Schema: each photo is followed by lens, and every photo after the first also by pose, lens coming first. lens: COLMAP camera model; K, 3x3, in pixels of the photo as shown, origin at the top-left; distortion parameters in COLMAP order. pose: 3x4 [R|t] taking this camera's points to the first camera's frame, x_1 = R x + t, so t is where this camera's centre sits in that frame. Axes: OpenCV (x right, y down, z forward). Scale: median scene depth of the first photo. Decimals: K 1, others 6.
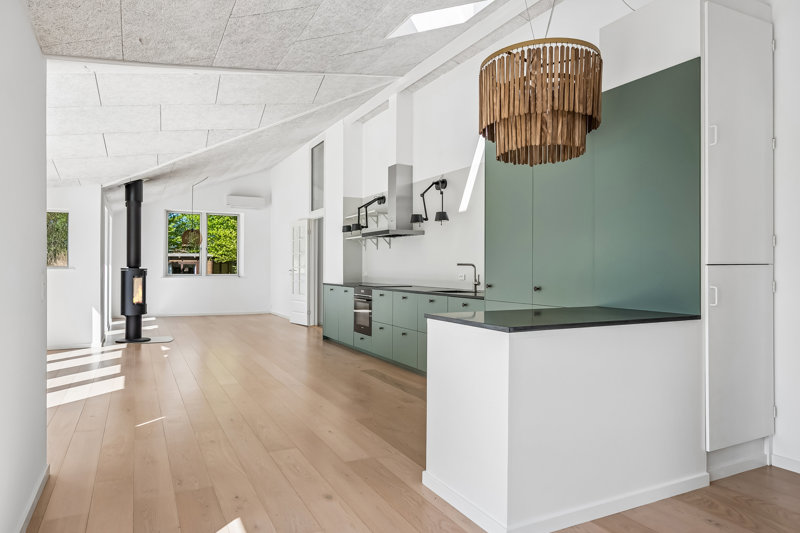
lens RADIAL K [[530.8, 0, 399.6], [0, 530.8, 264.3], [0, 0, 1]] dist [-0.006184, -0.000154]
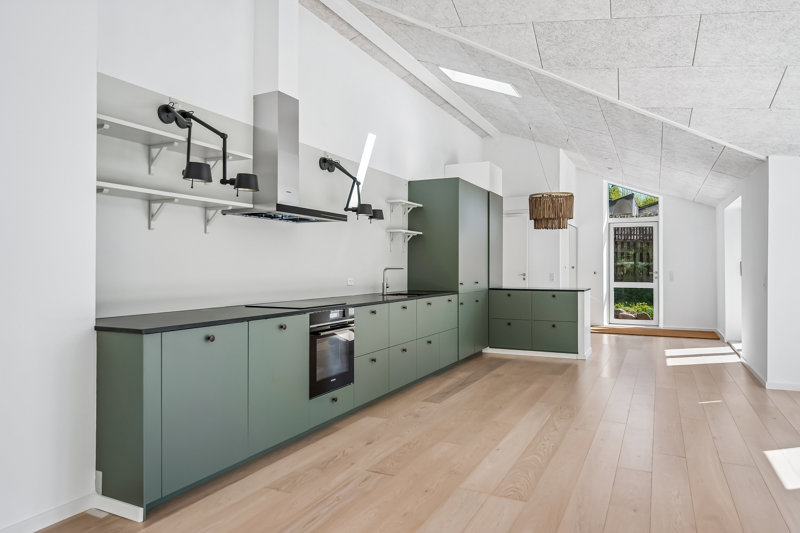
lens RADIAL K [[530.8, 0, 384.7], [0, 530.8, 271.4], [0, 0, 1]] dist [-0.006184, -0.000154]
pose [[-0.587586, -0.005446, 0.809143, -0.466936], [-0.005710, 0.999980, 0.002584, 0.002018], [-0.809141, -0.003102, -0.587606, 1.085278]]
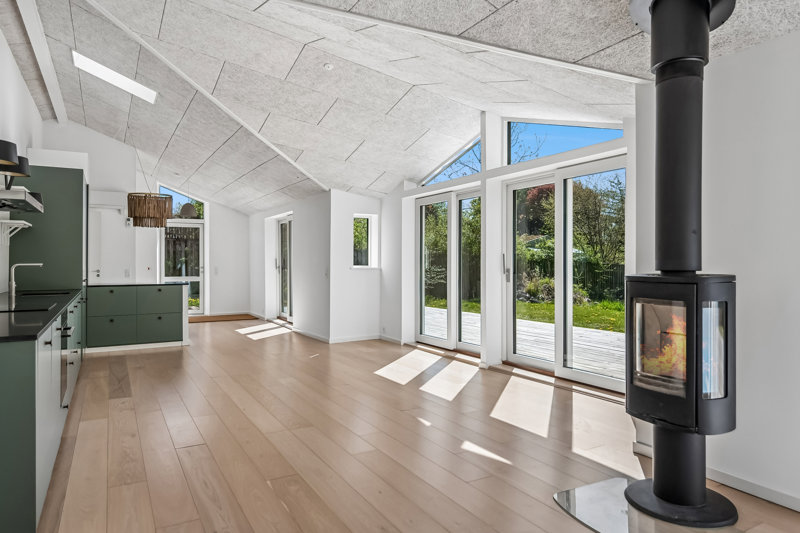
lens RADIAL K [[530.8, 0, 401.7], [0, 530.8, 265.0], [0, 0, 1]] dist [-0.006184, -0.000154]
pose [[-0.999024, 0.003195, -0.044062, -0.315820], [0.003292, 0.999992, -0.002134, 0.002237], [0.044055, -0.002277, -0.999027, 1.292357]]
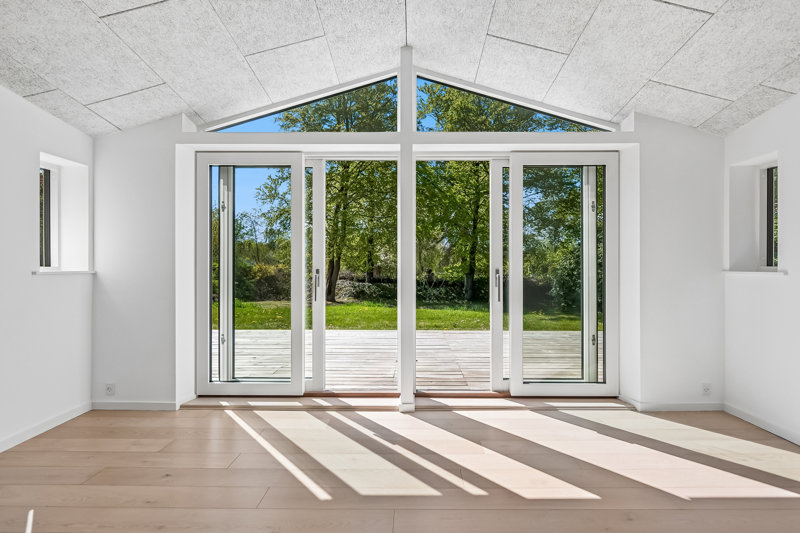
lens RADIAL K [[412.5, 0, 400.6], [0, 412.5, 265.2], [0, 0, 1]] dist [0.002969, 0.000179]
pose [[-0.442330, 0.006119, -0.896832, -0.099167], [0.001019, 0.999980, 0.006320, -0.001760], [0.896852, 0.001882, -0.442327, 0.748399]]
